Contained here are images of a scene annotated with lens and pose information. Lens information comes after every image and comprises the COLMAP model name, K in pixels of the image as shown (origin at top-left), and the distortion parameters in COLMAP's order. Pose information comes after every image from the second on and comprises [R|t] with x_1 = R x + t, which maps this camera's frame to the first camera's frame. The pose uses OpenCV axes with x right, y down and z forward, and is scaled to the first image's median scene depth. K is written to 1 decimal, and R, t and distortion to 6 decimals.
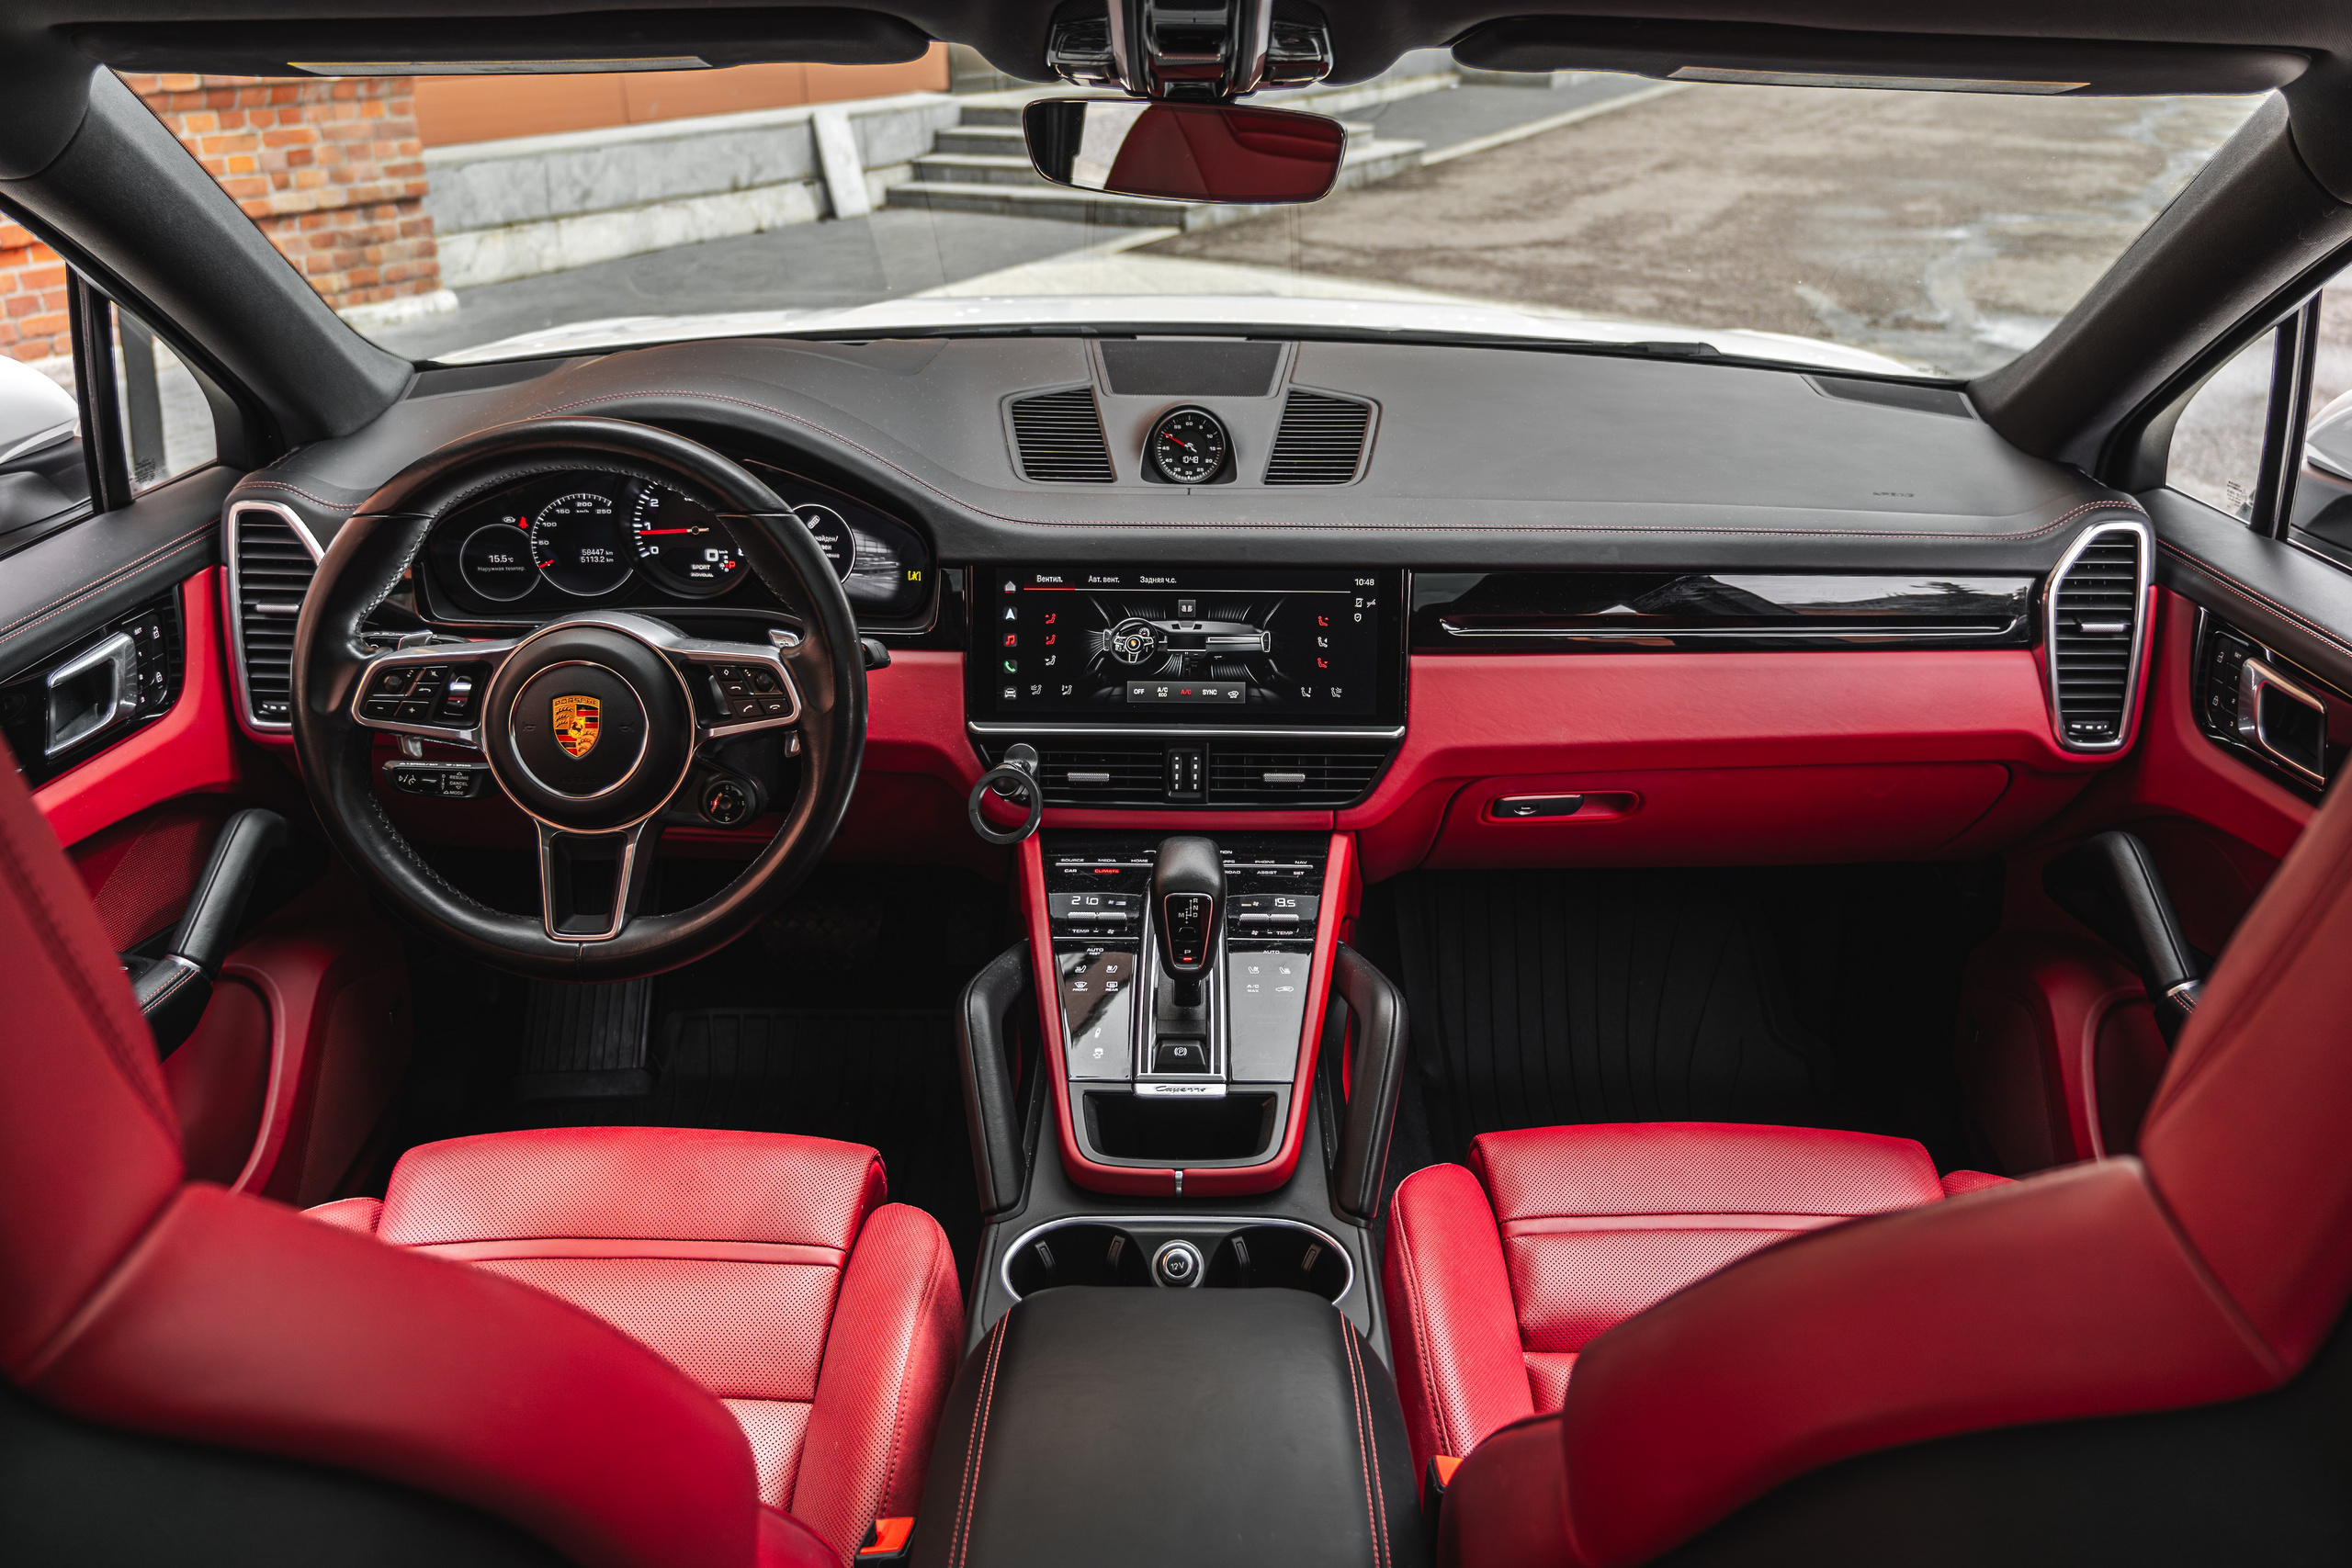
lens RADIAL K [[1856.2, 0, 1176.0], [0, 1856.2, 784.0], [0, 0, 1]] dist [0.018468, 0.011147]
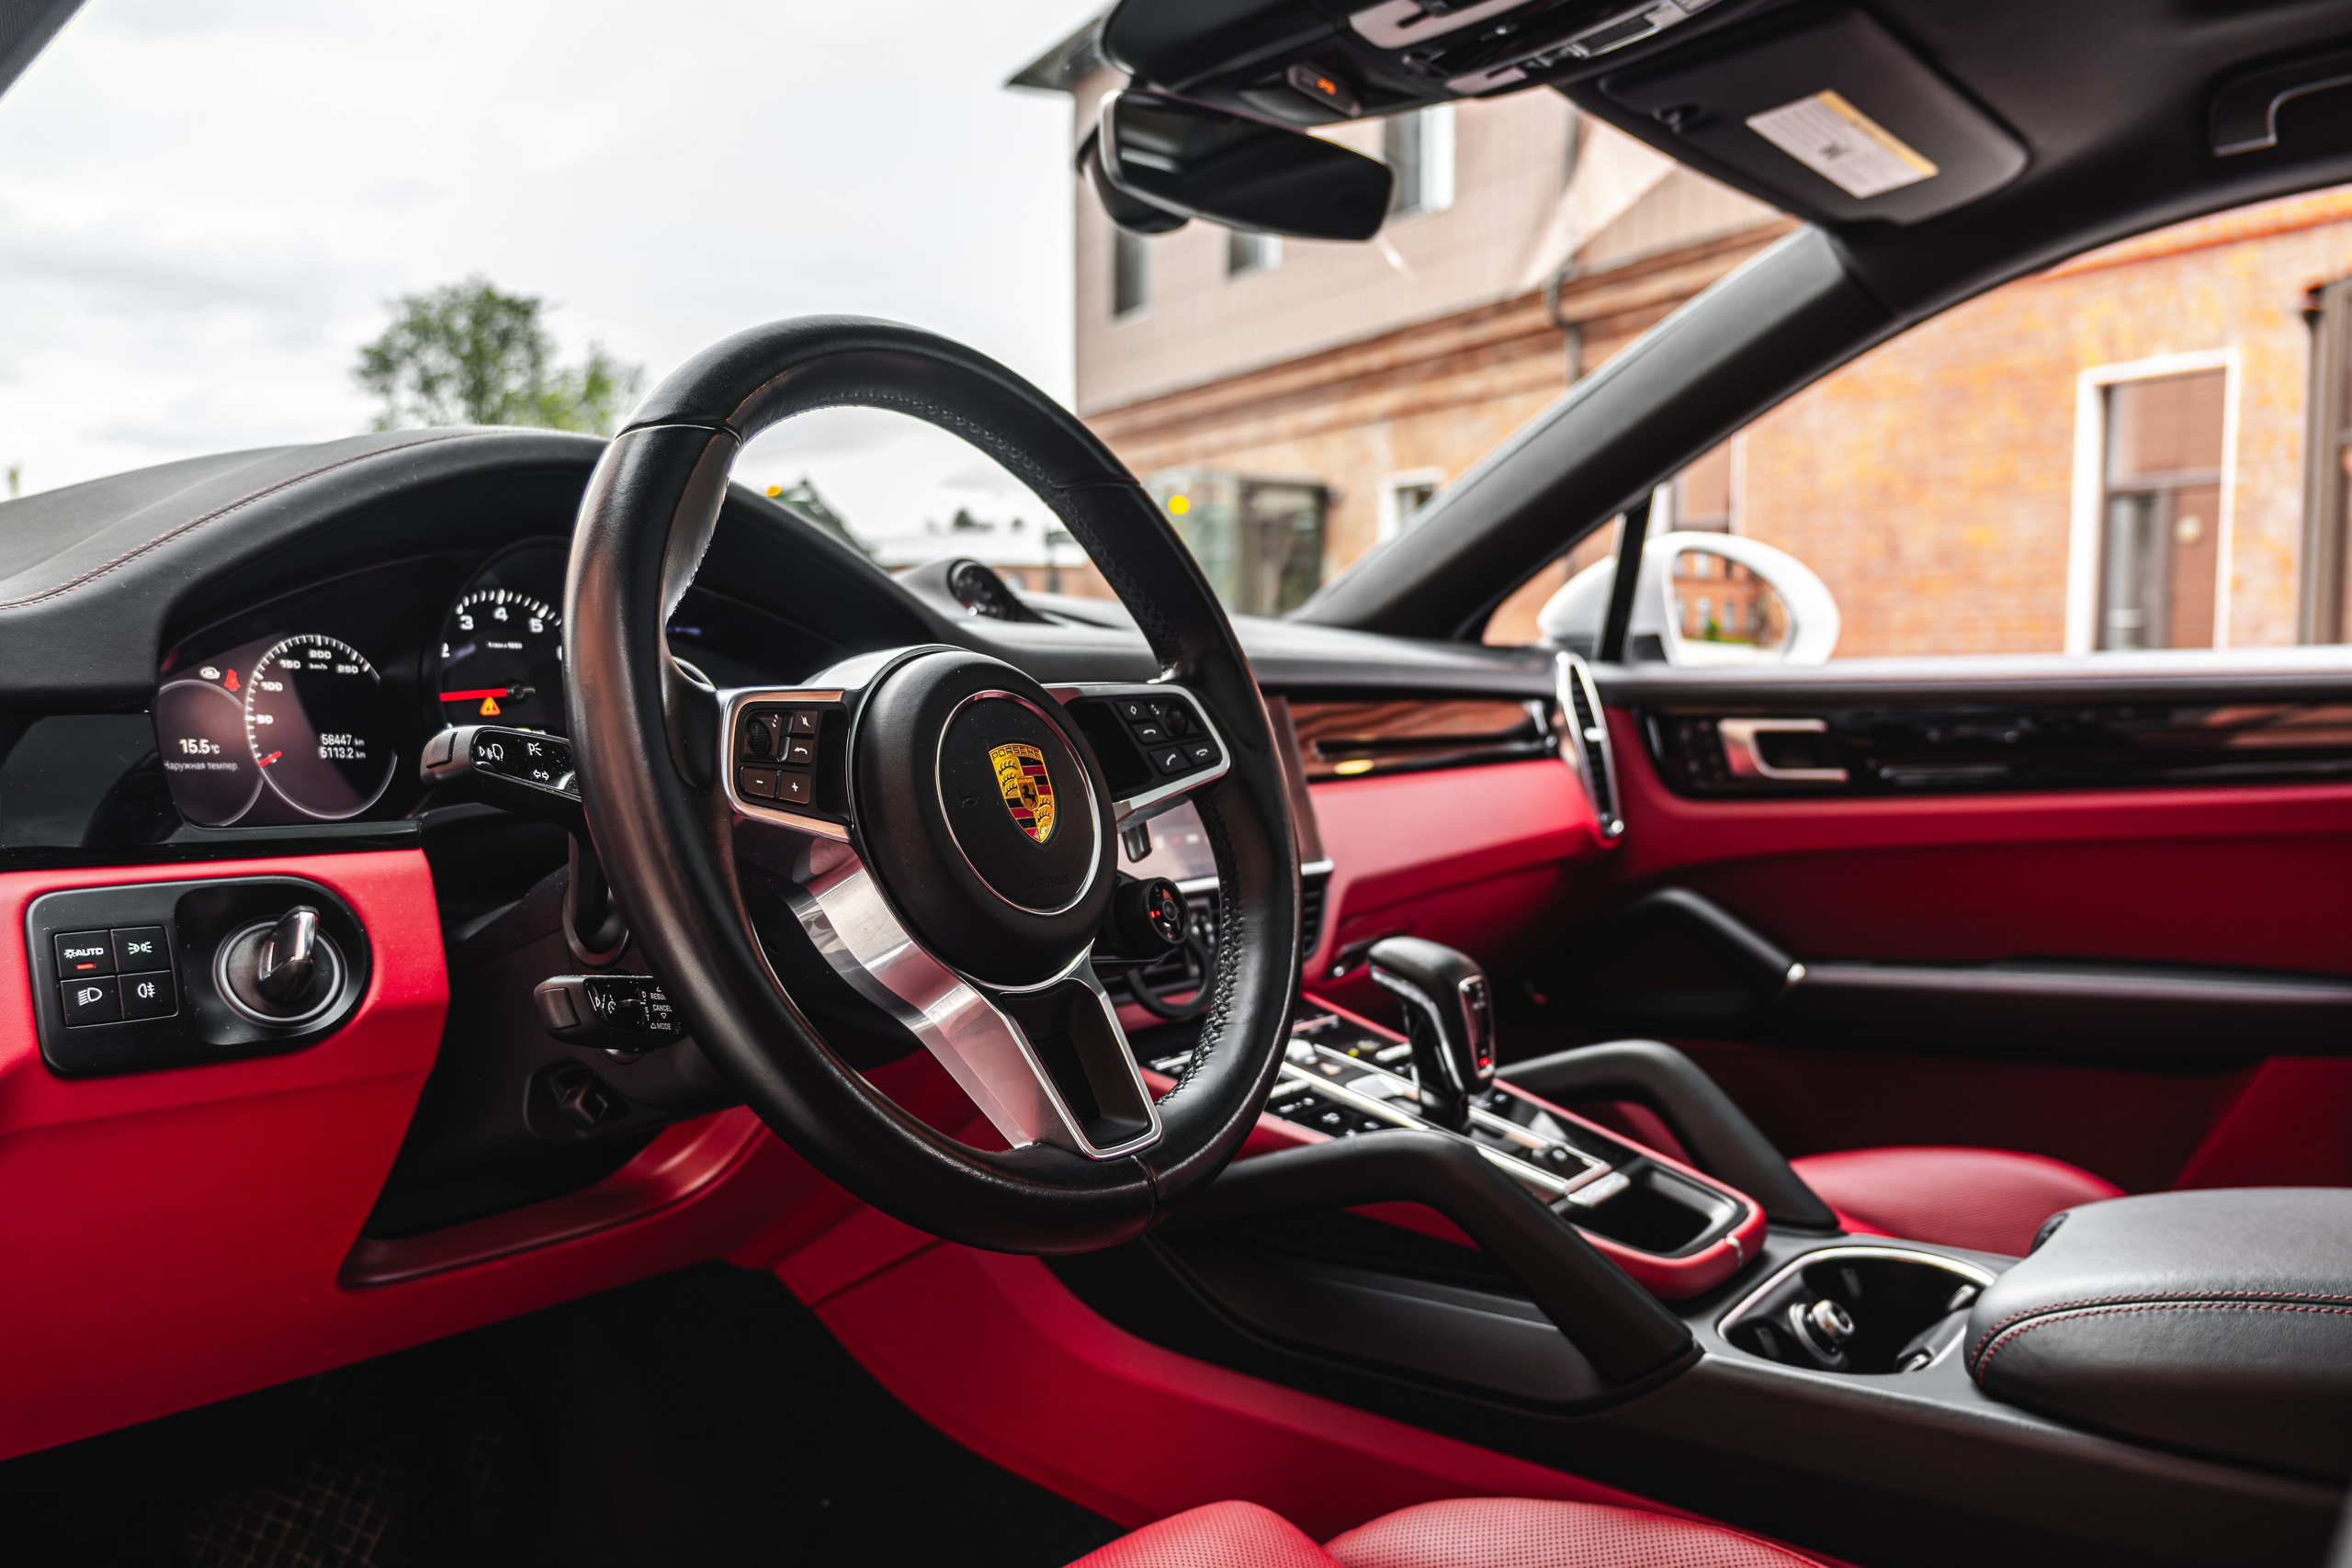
lens RADIAL K [[1856.2, 0, 1176.0], [0, 1856.2, 784.0], [0, 0, 1]] dist [0.018468, 0.011147]
pose [[0.565838, -0.042637, 0.823413, -0.660733], [0.337725, 0.923028, -0.184285, 0.077286], [-0.752176, 0.382362, 0.536684, 0.546863]]
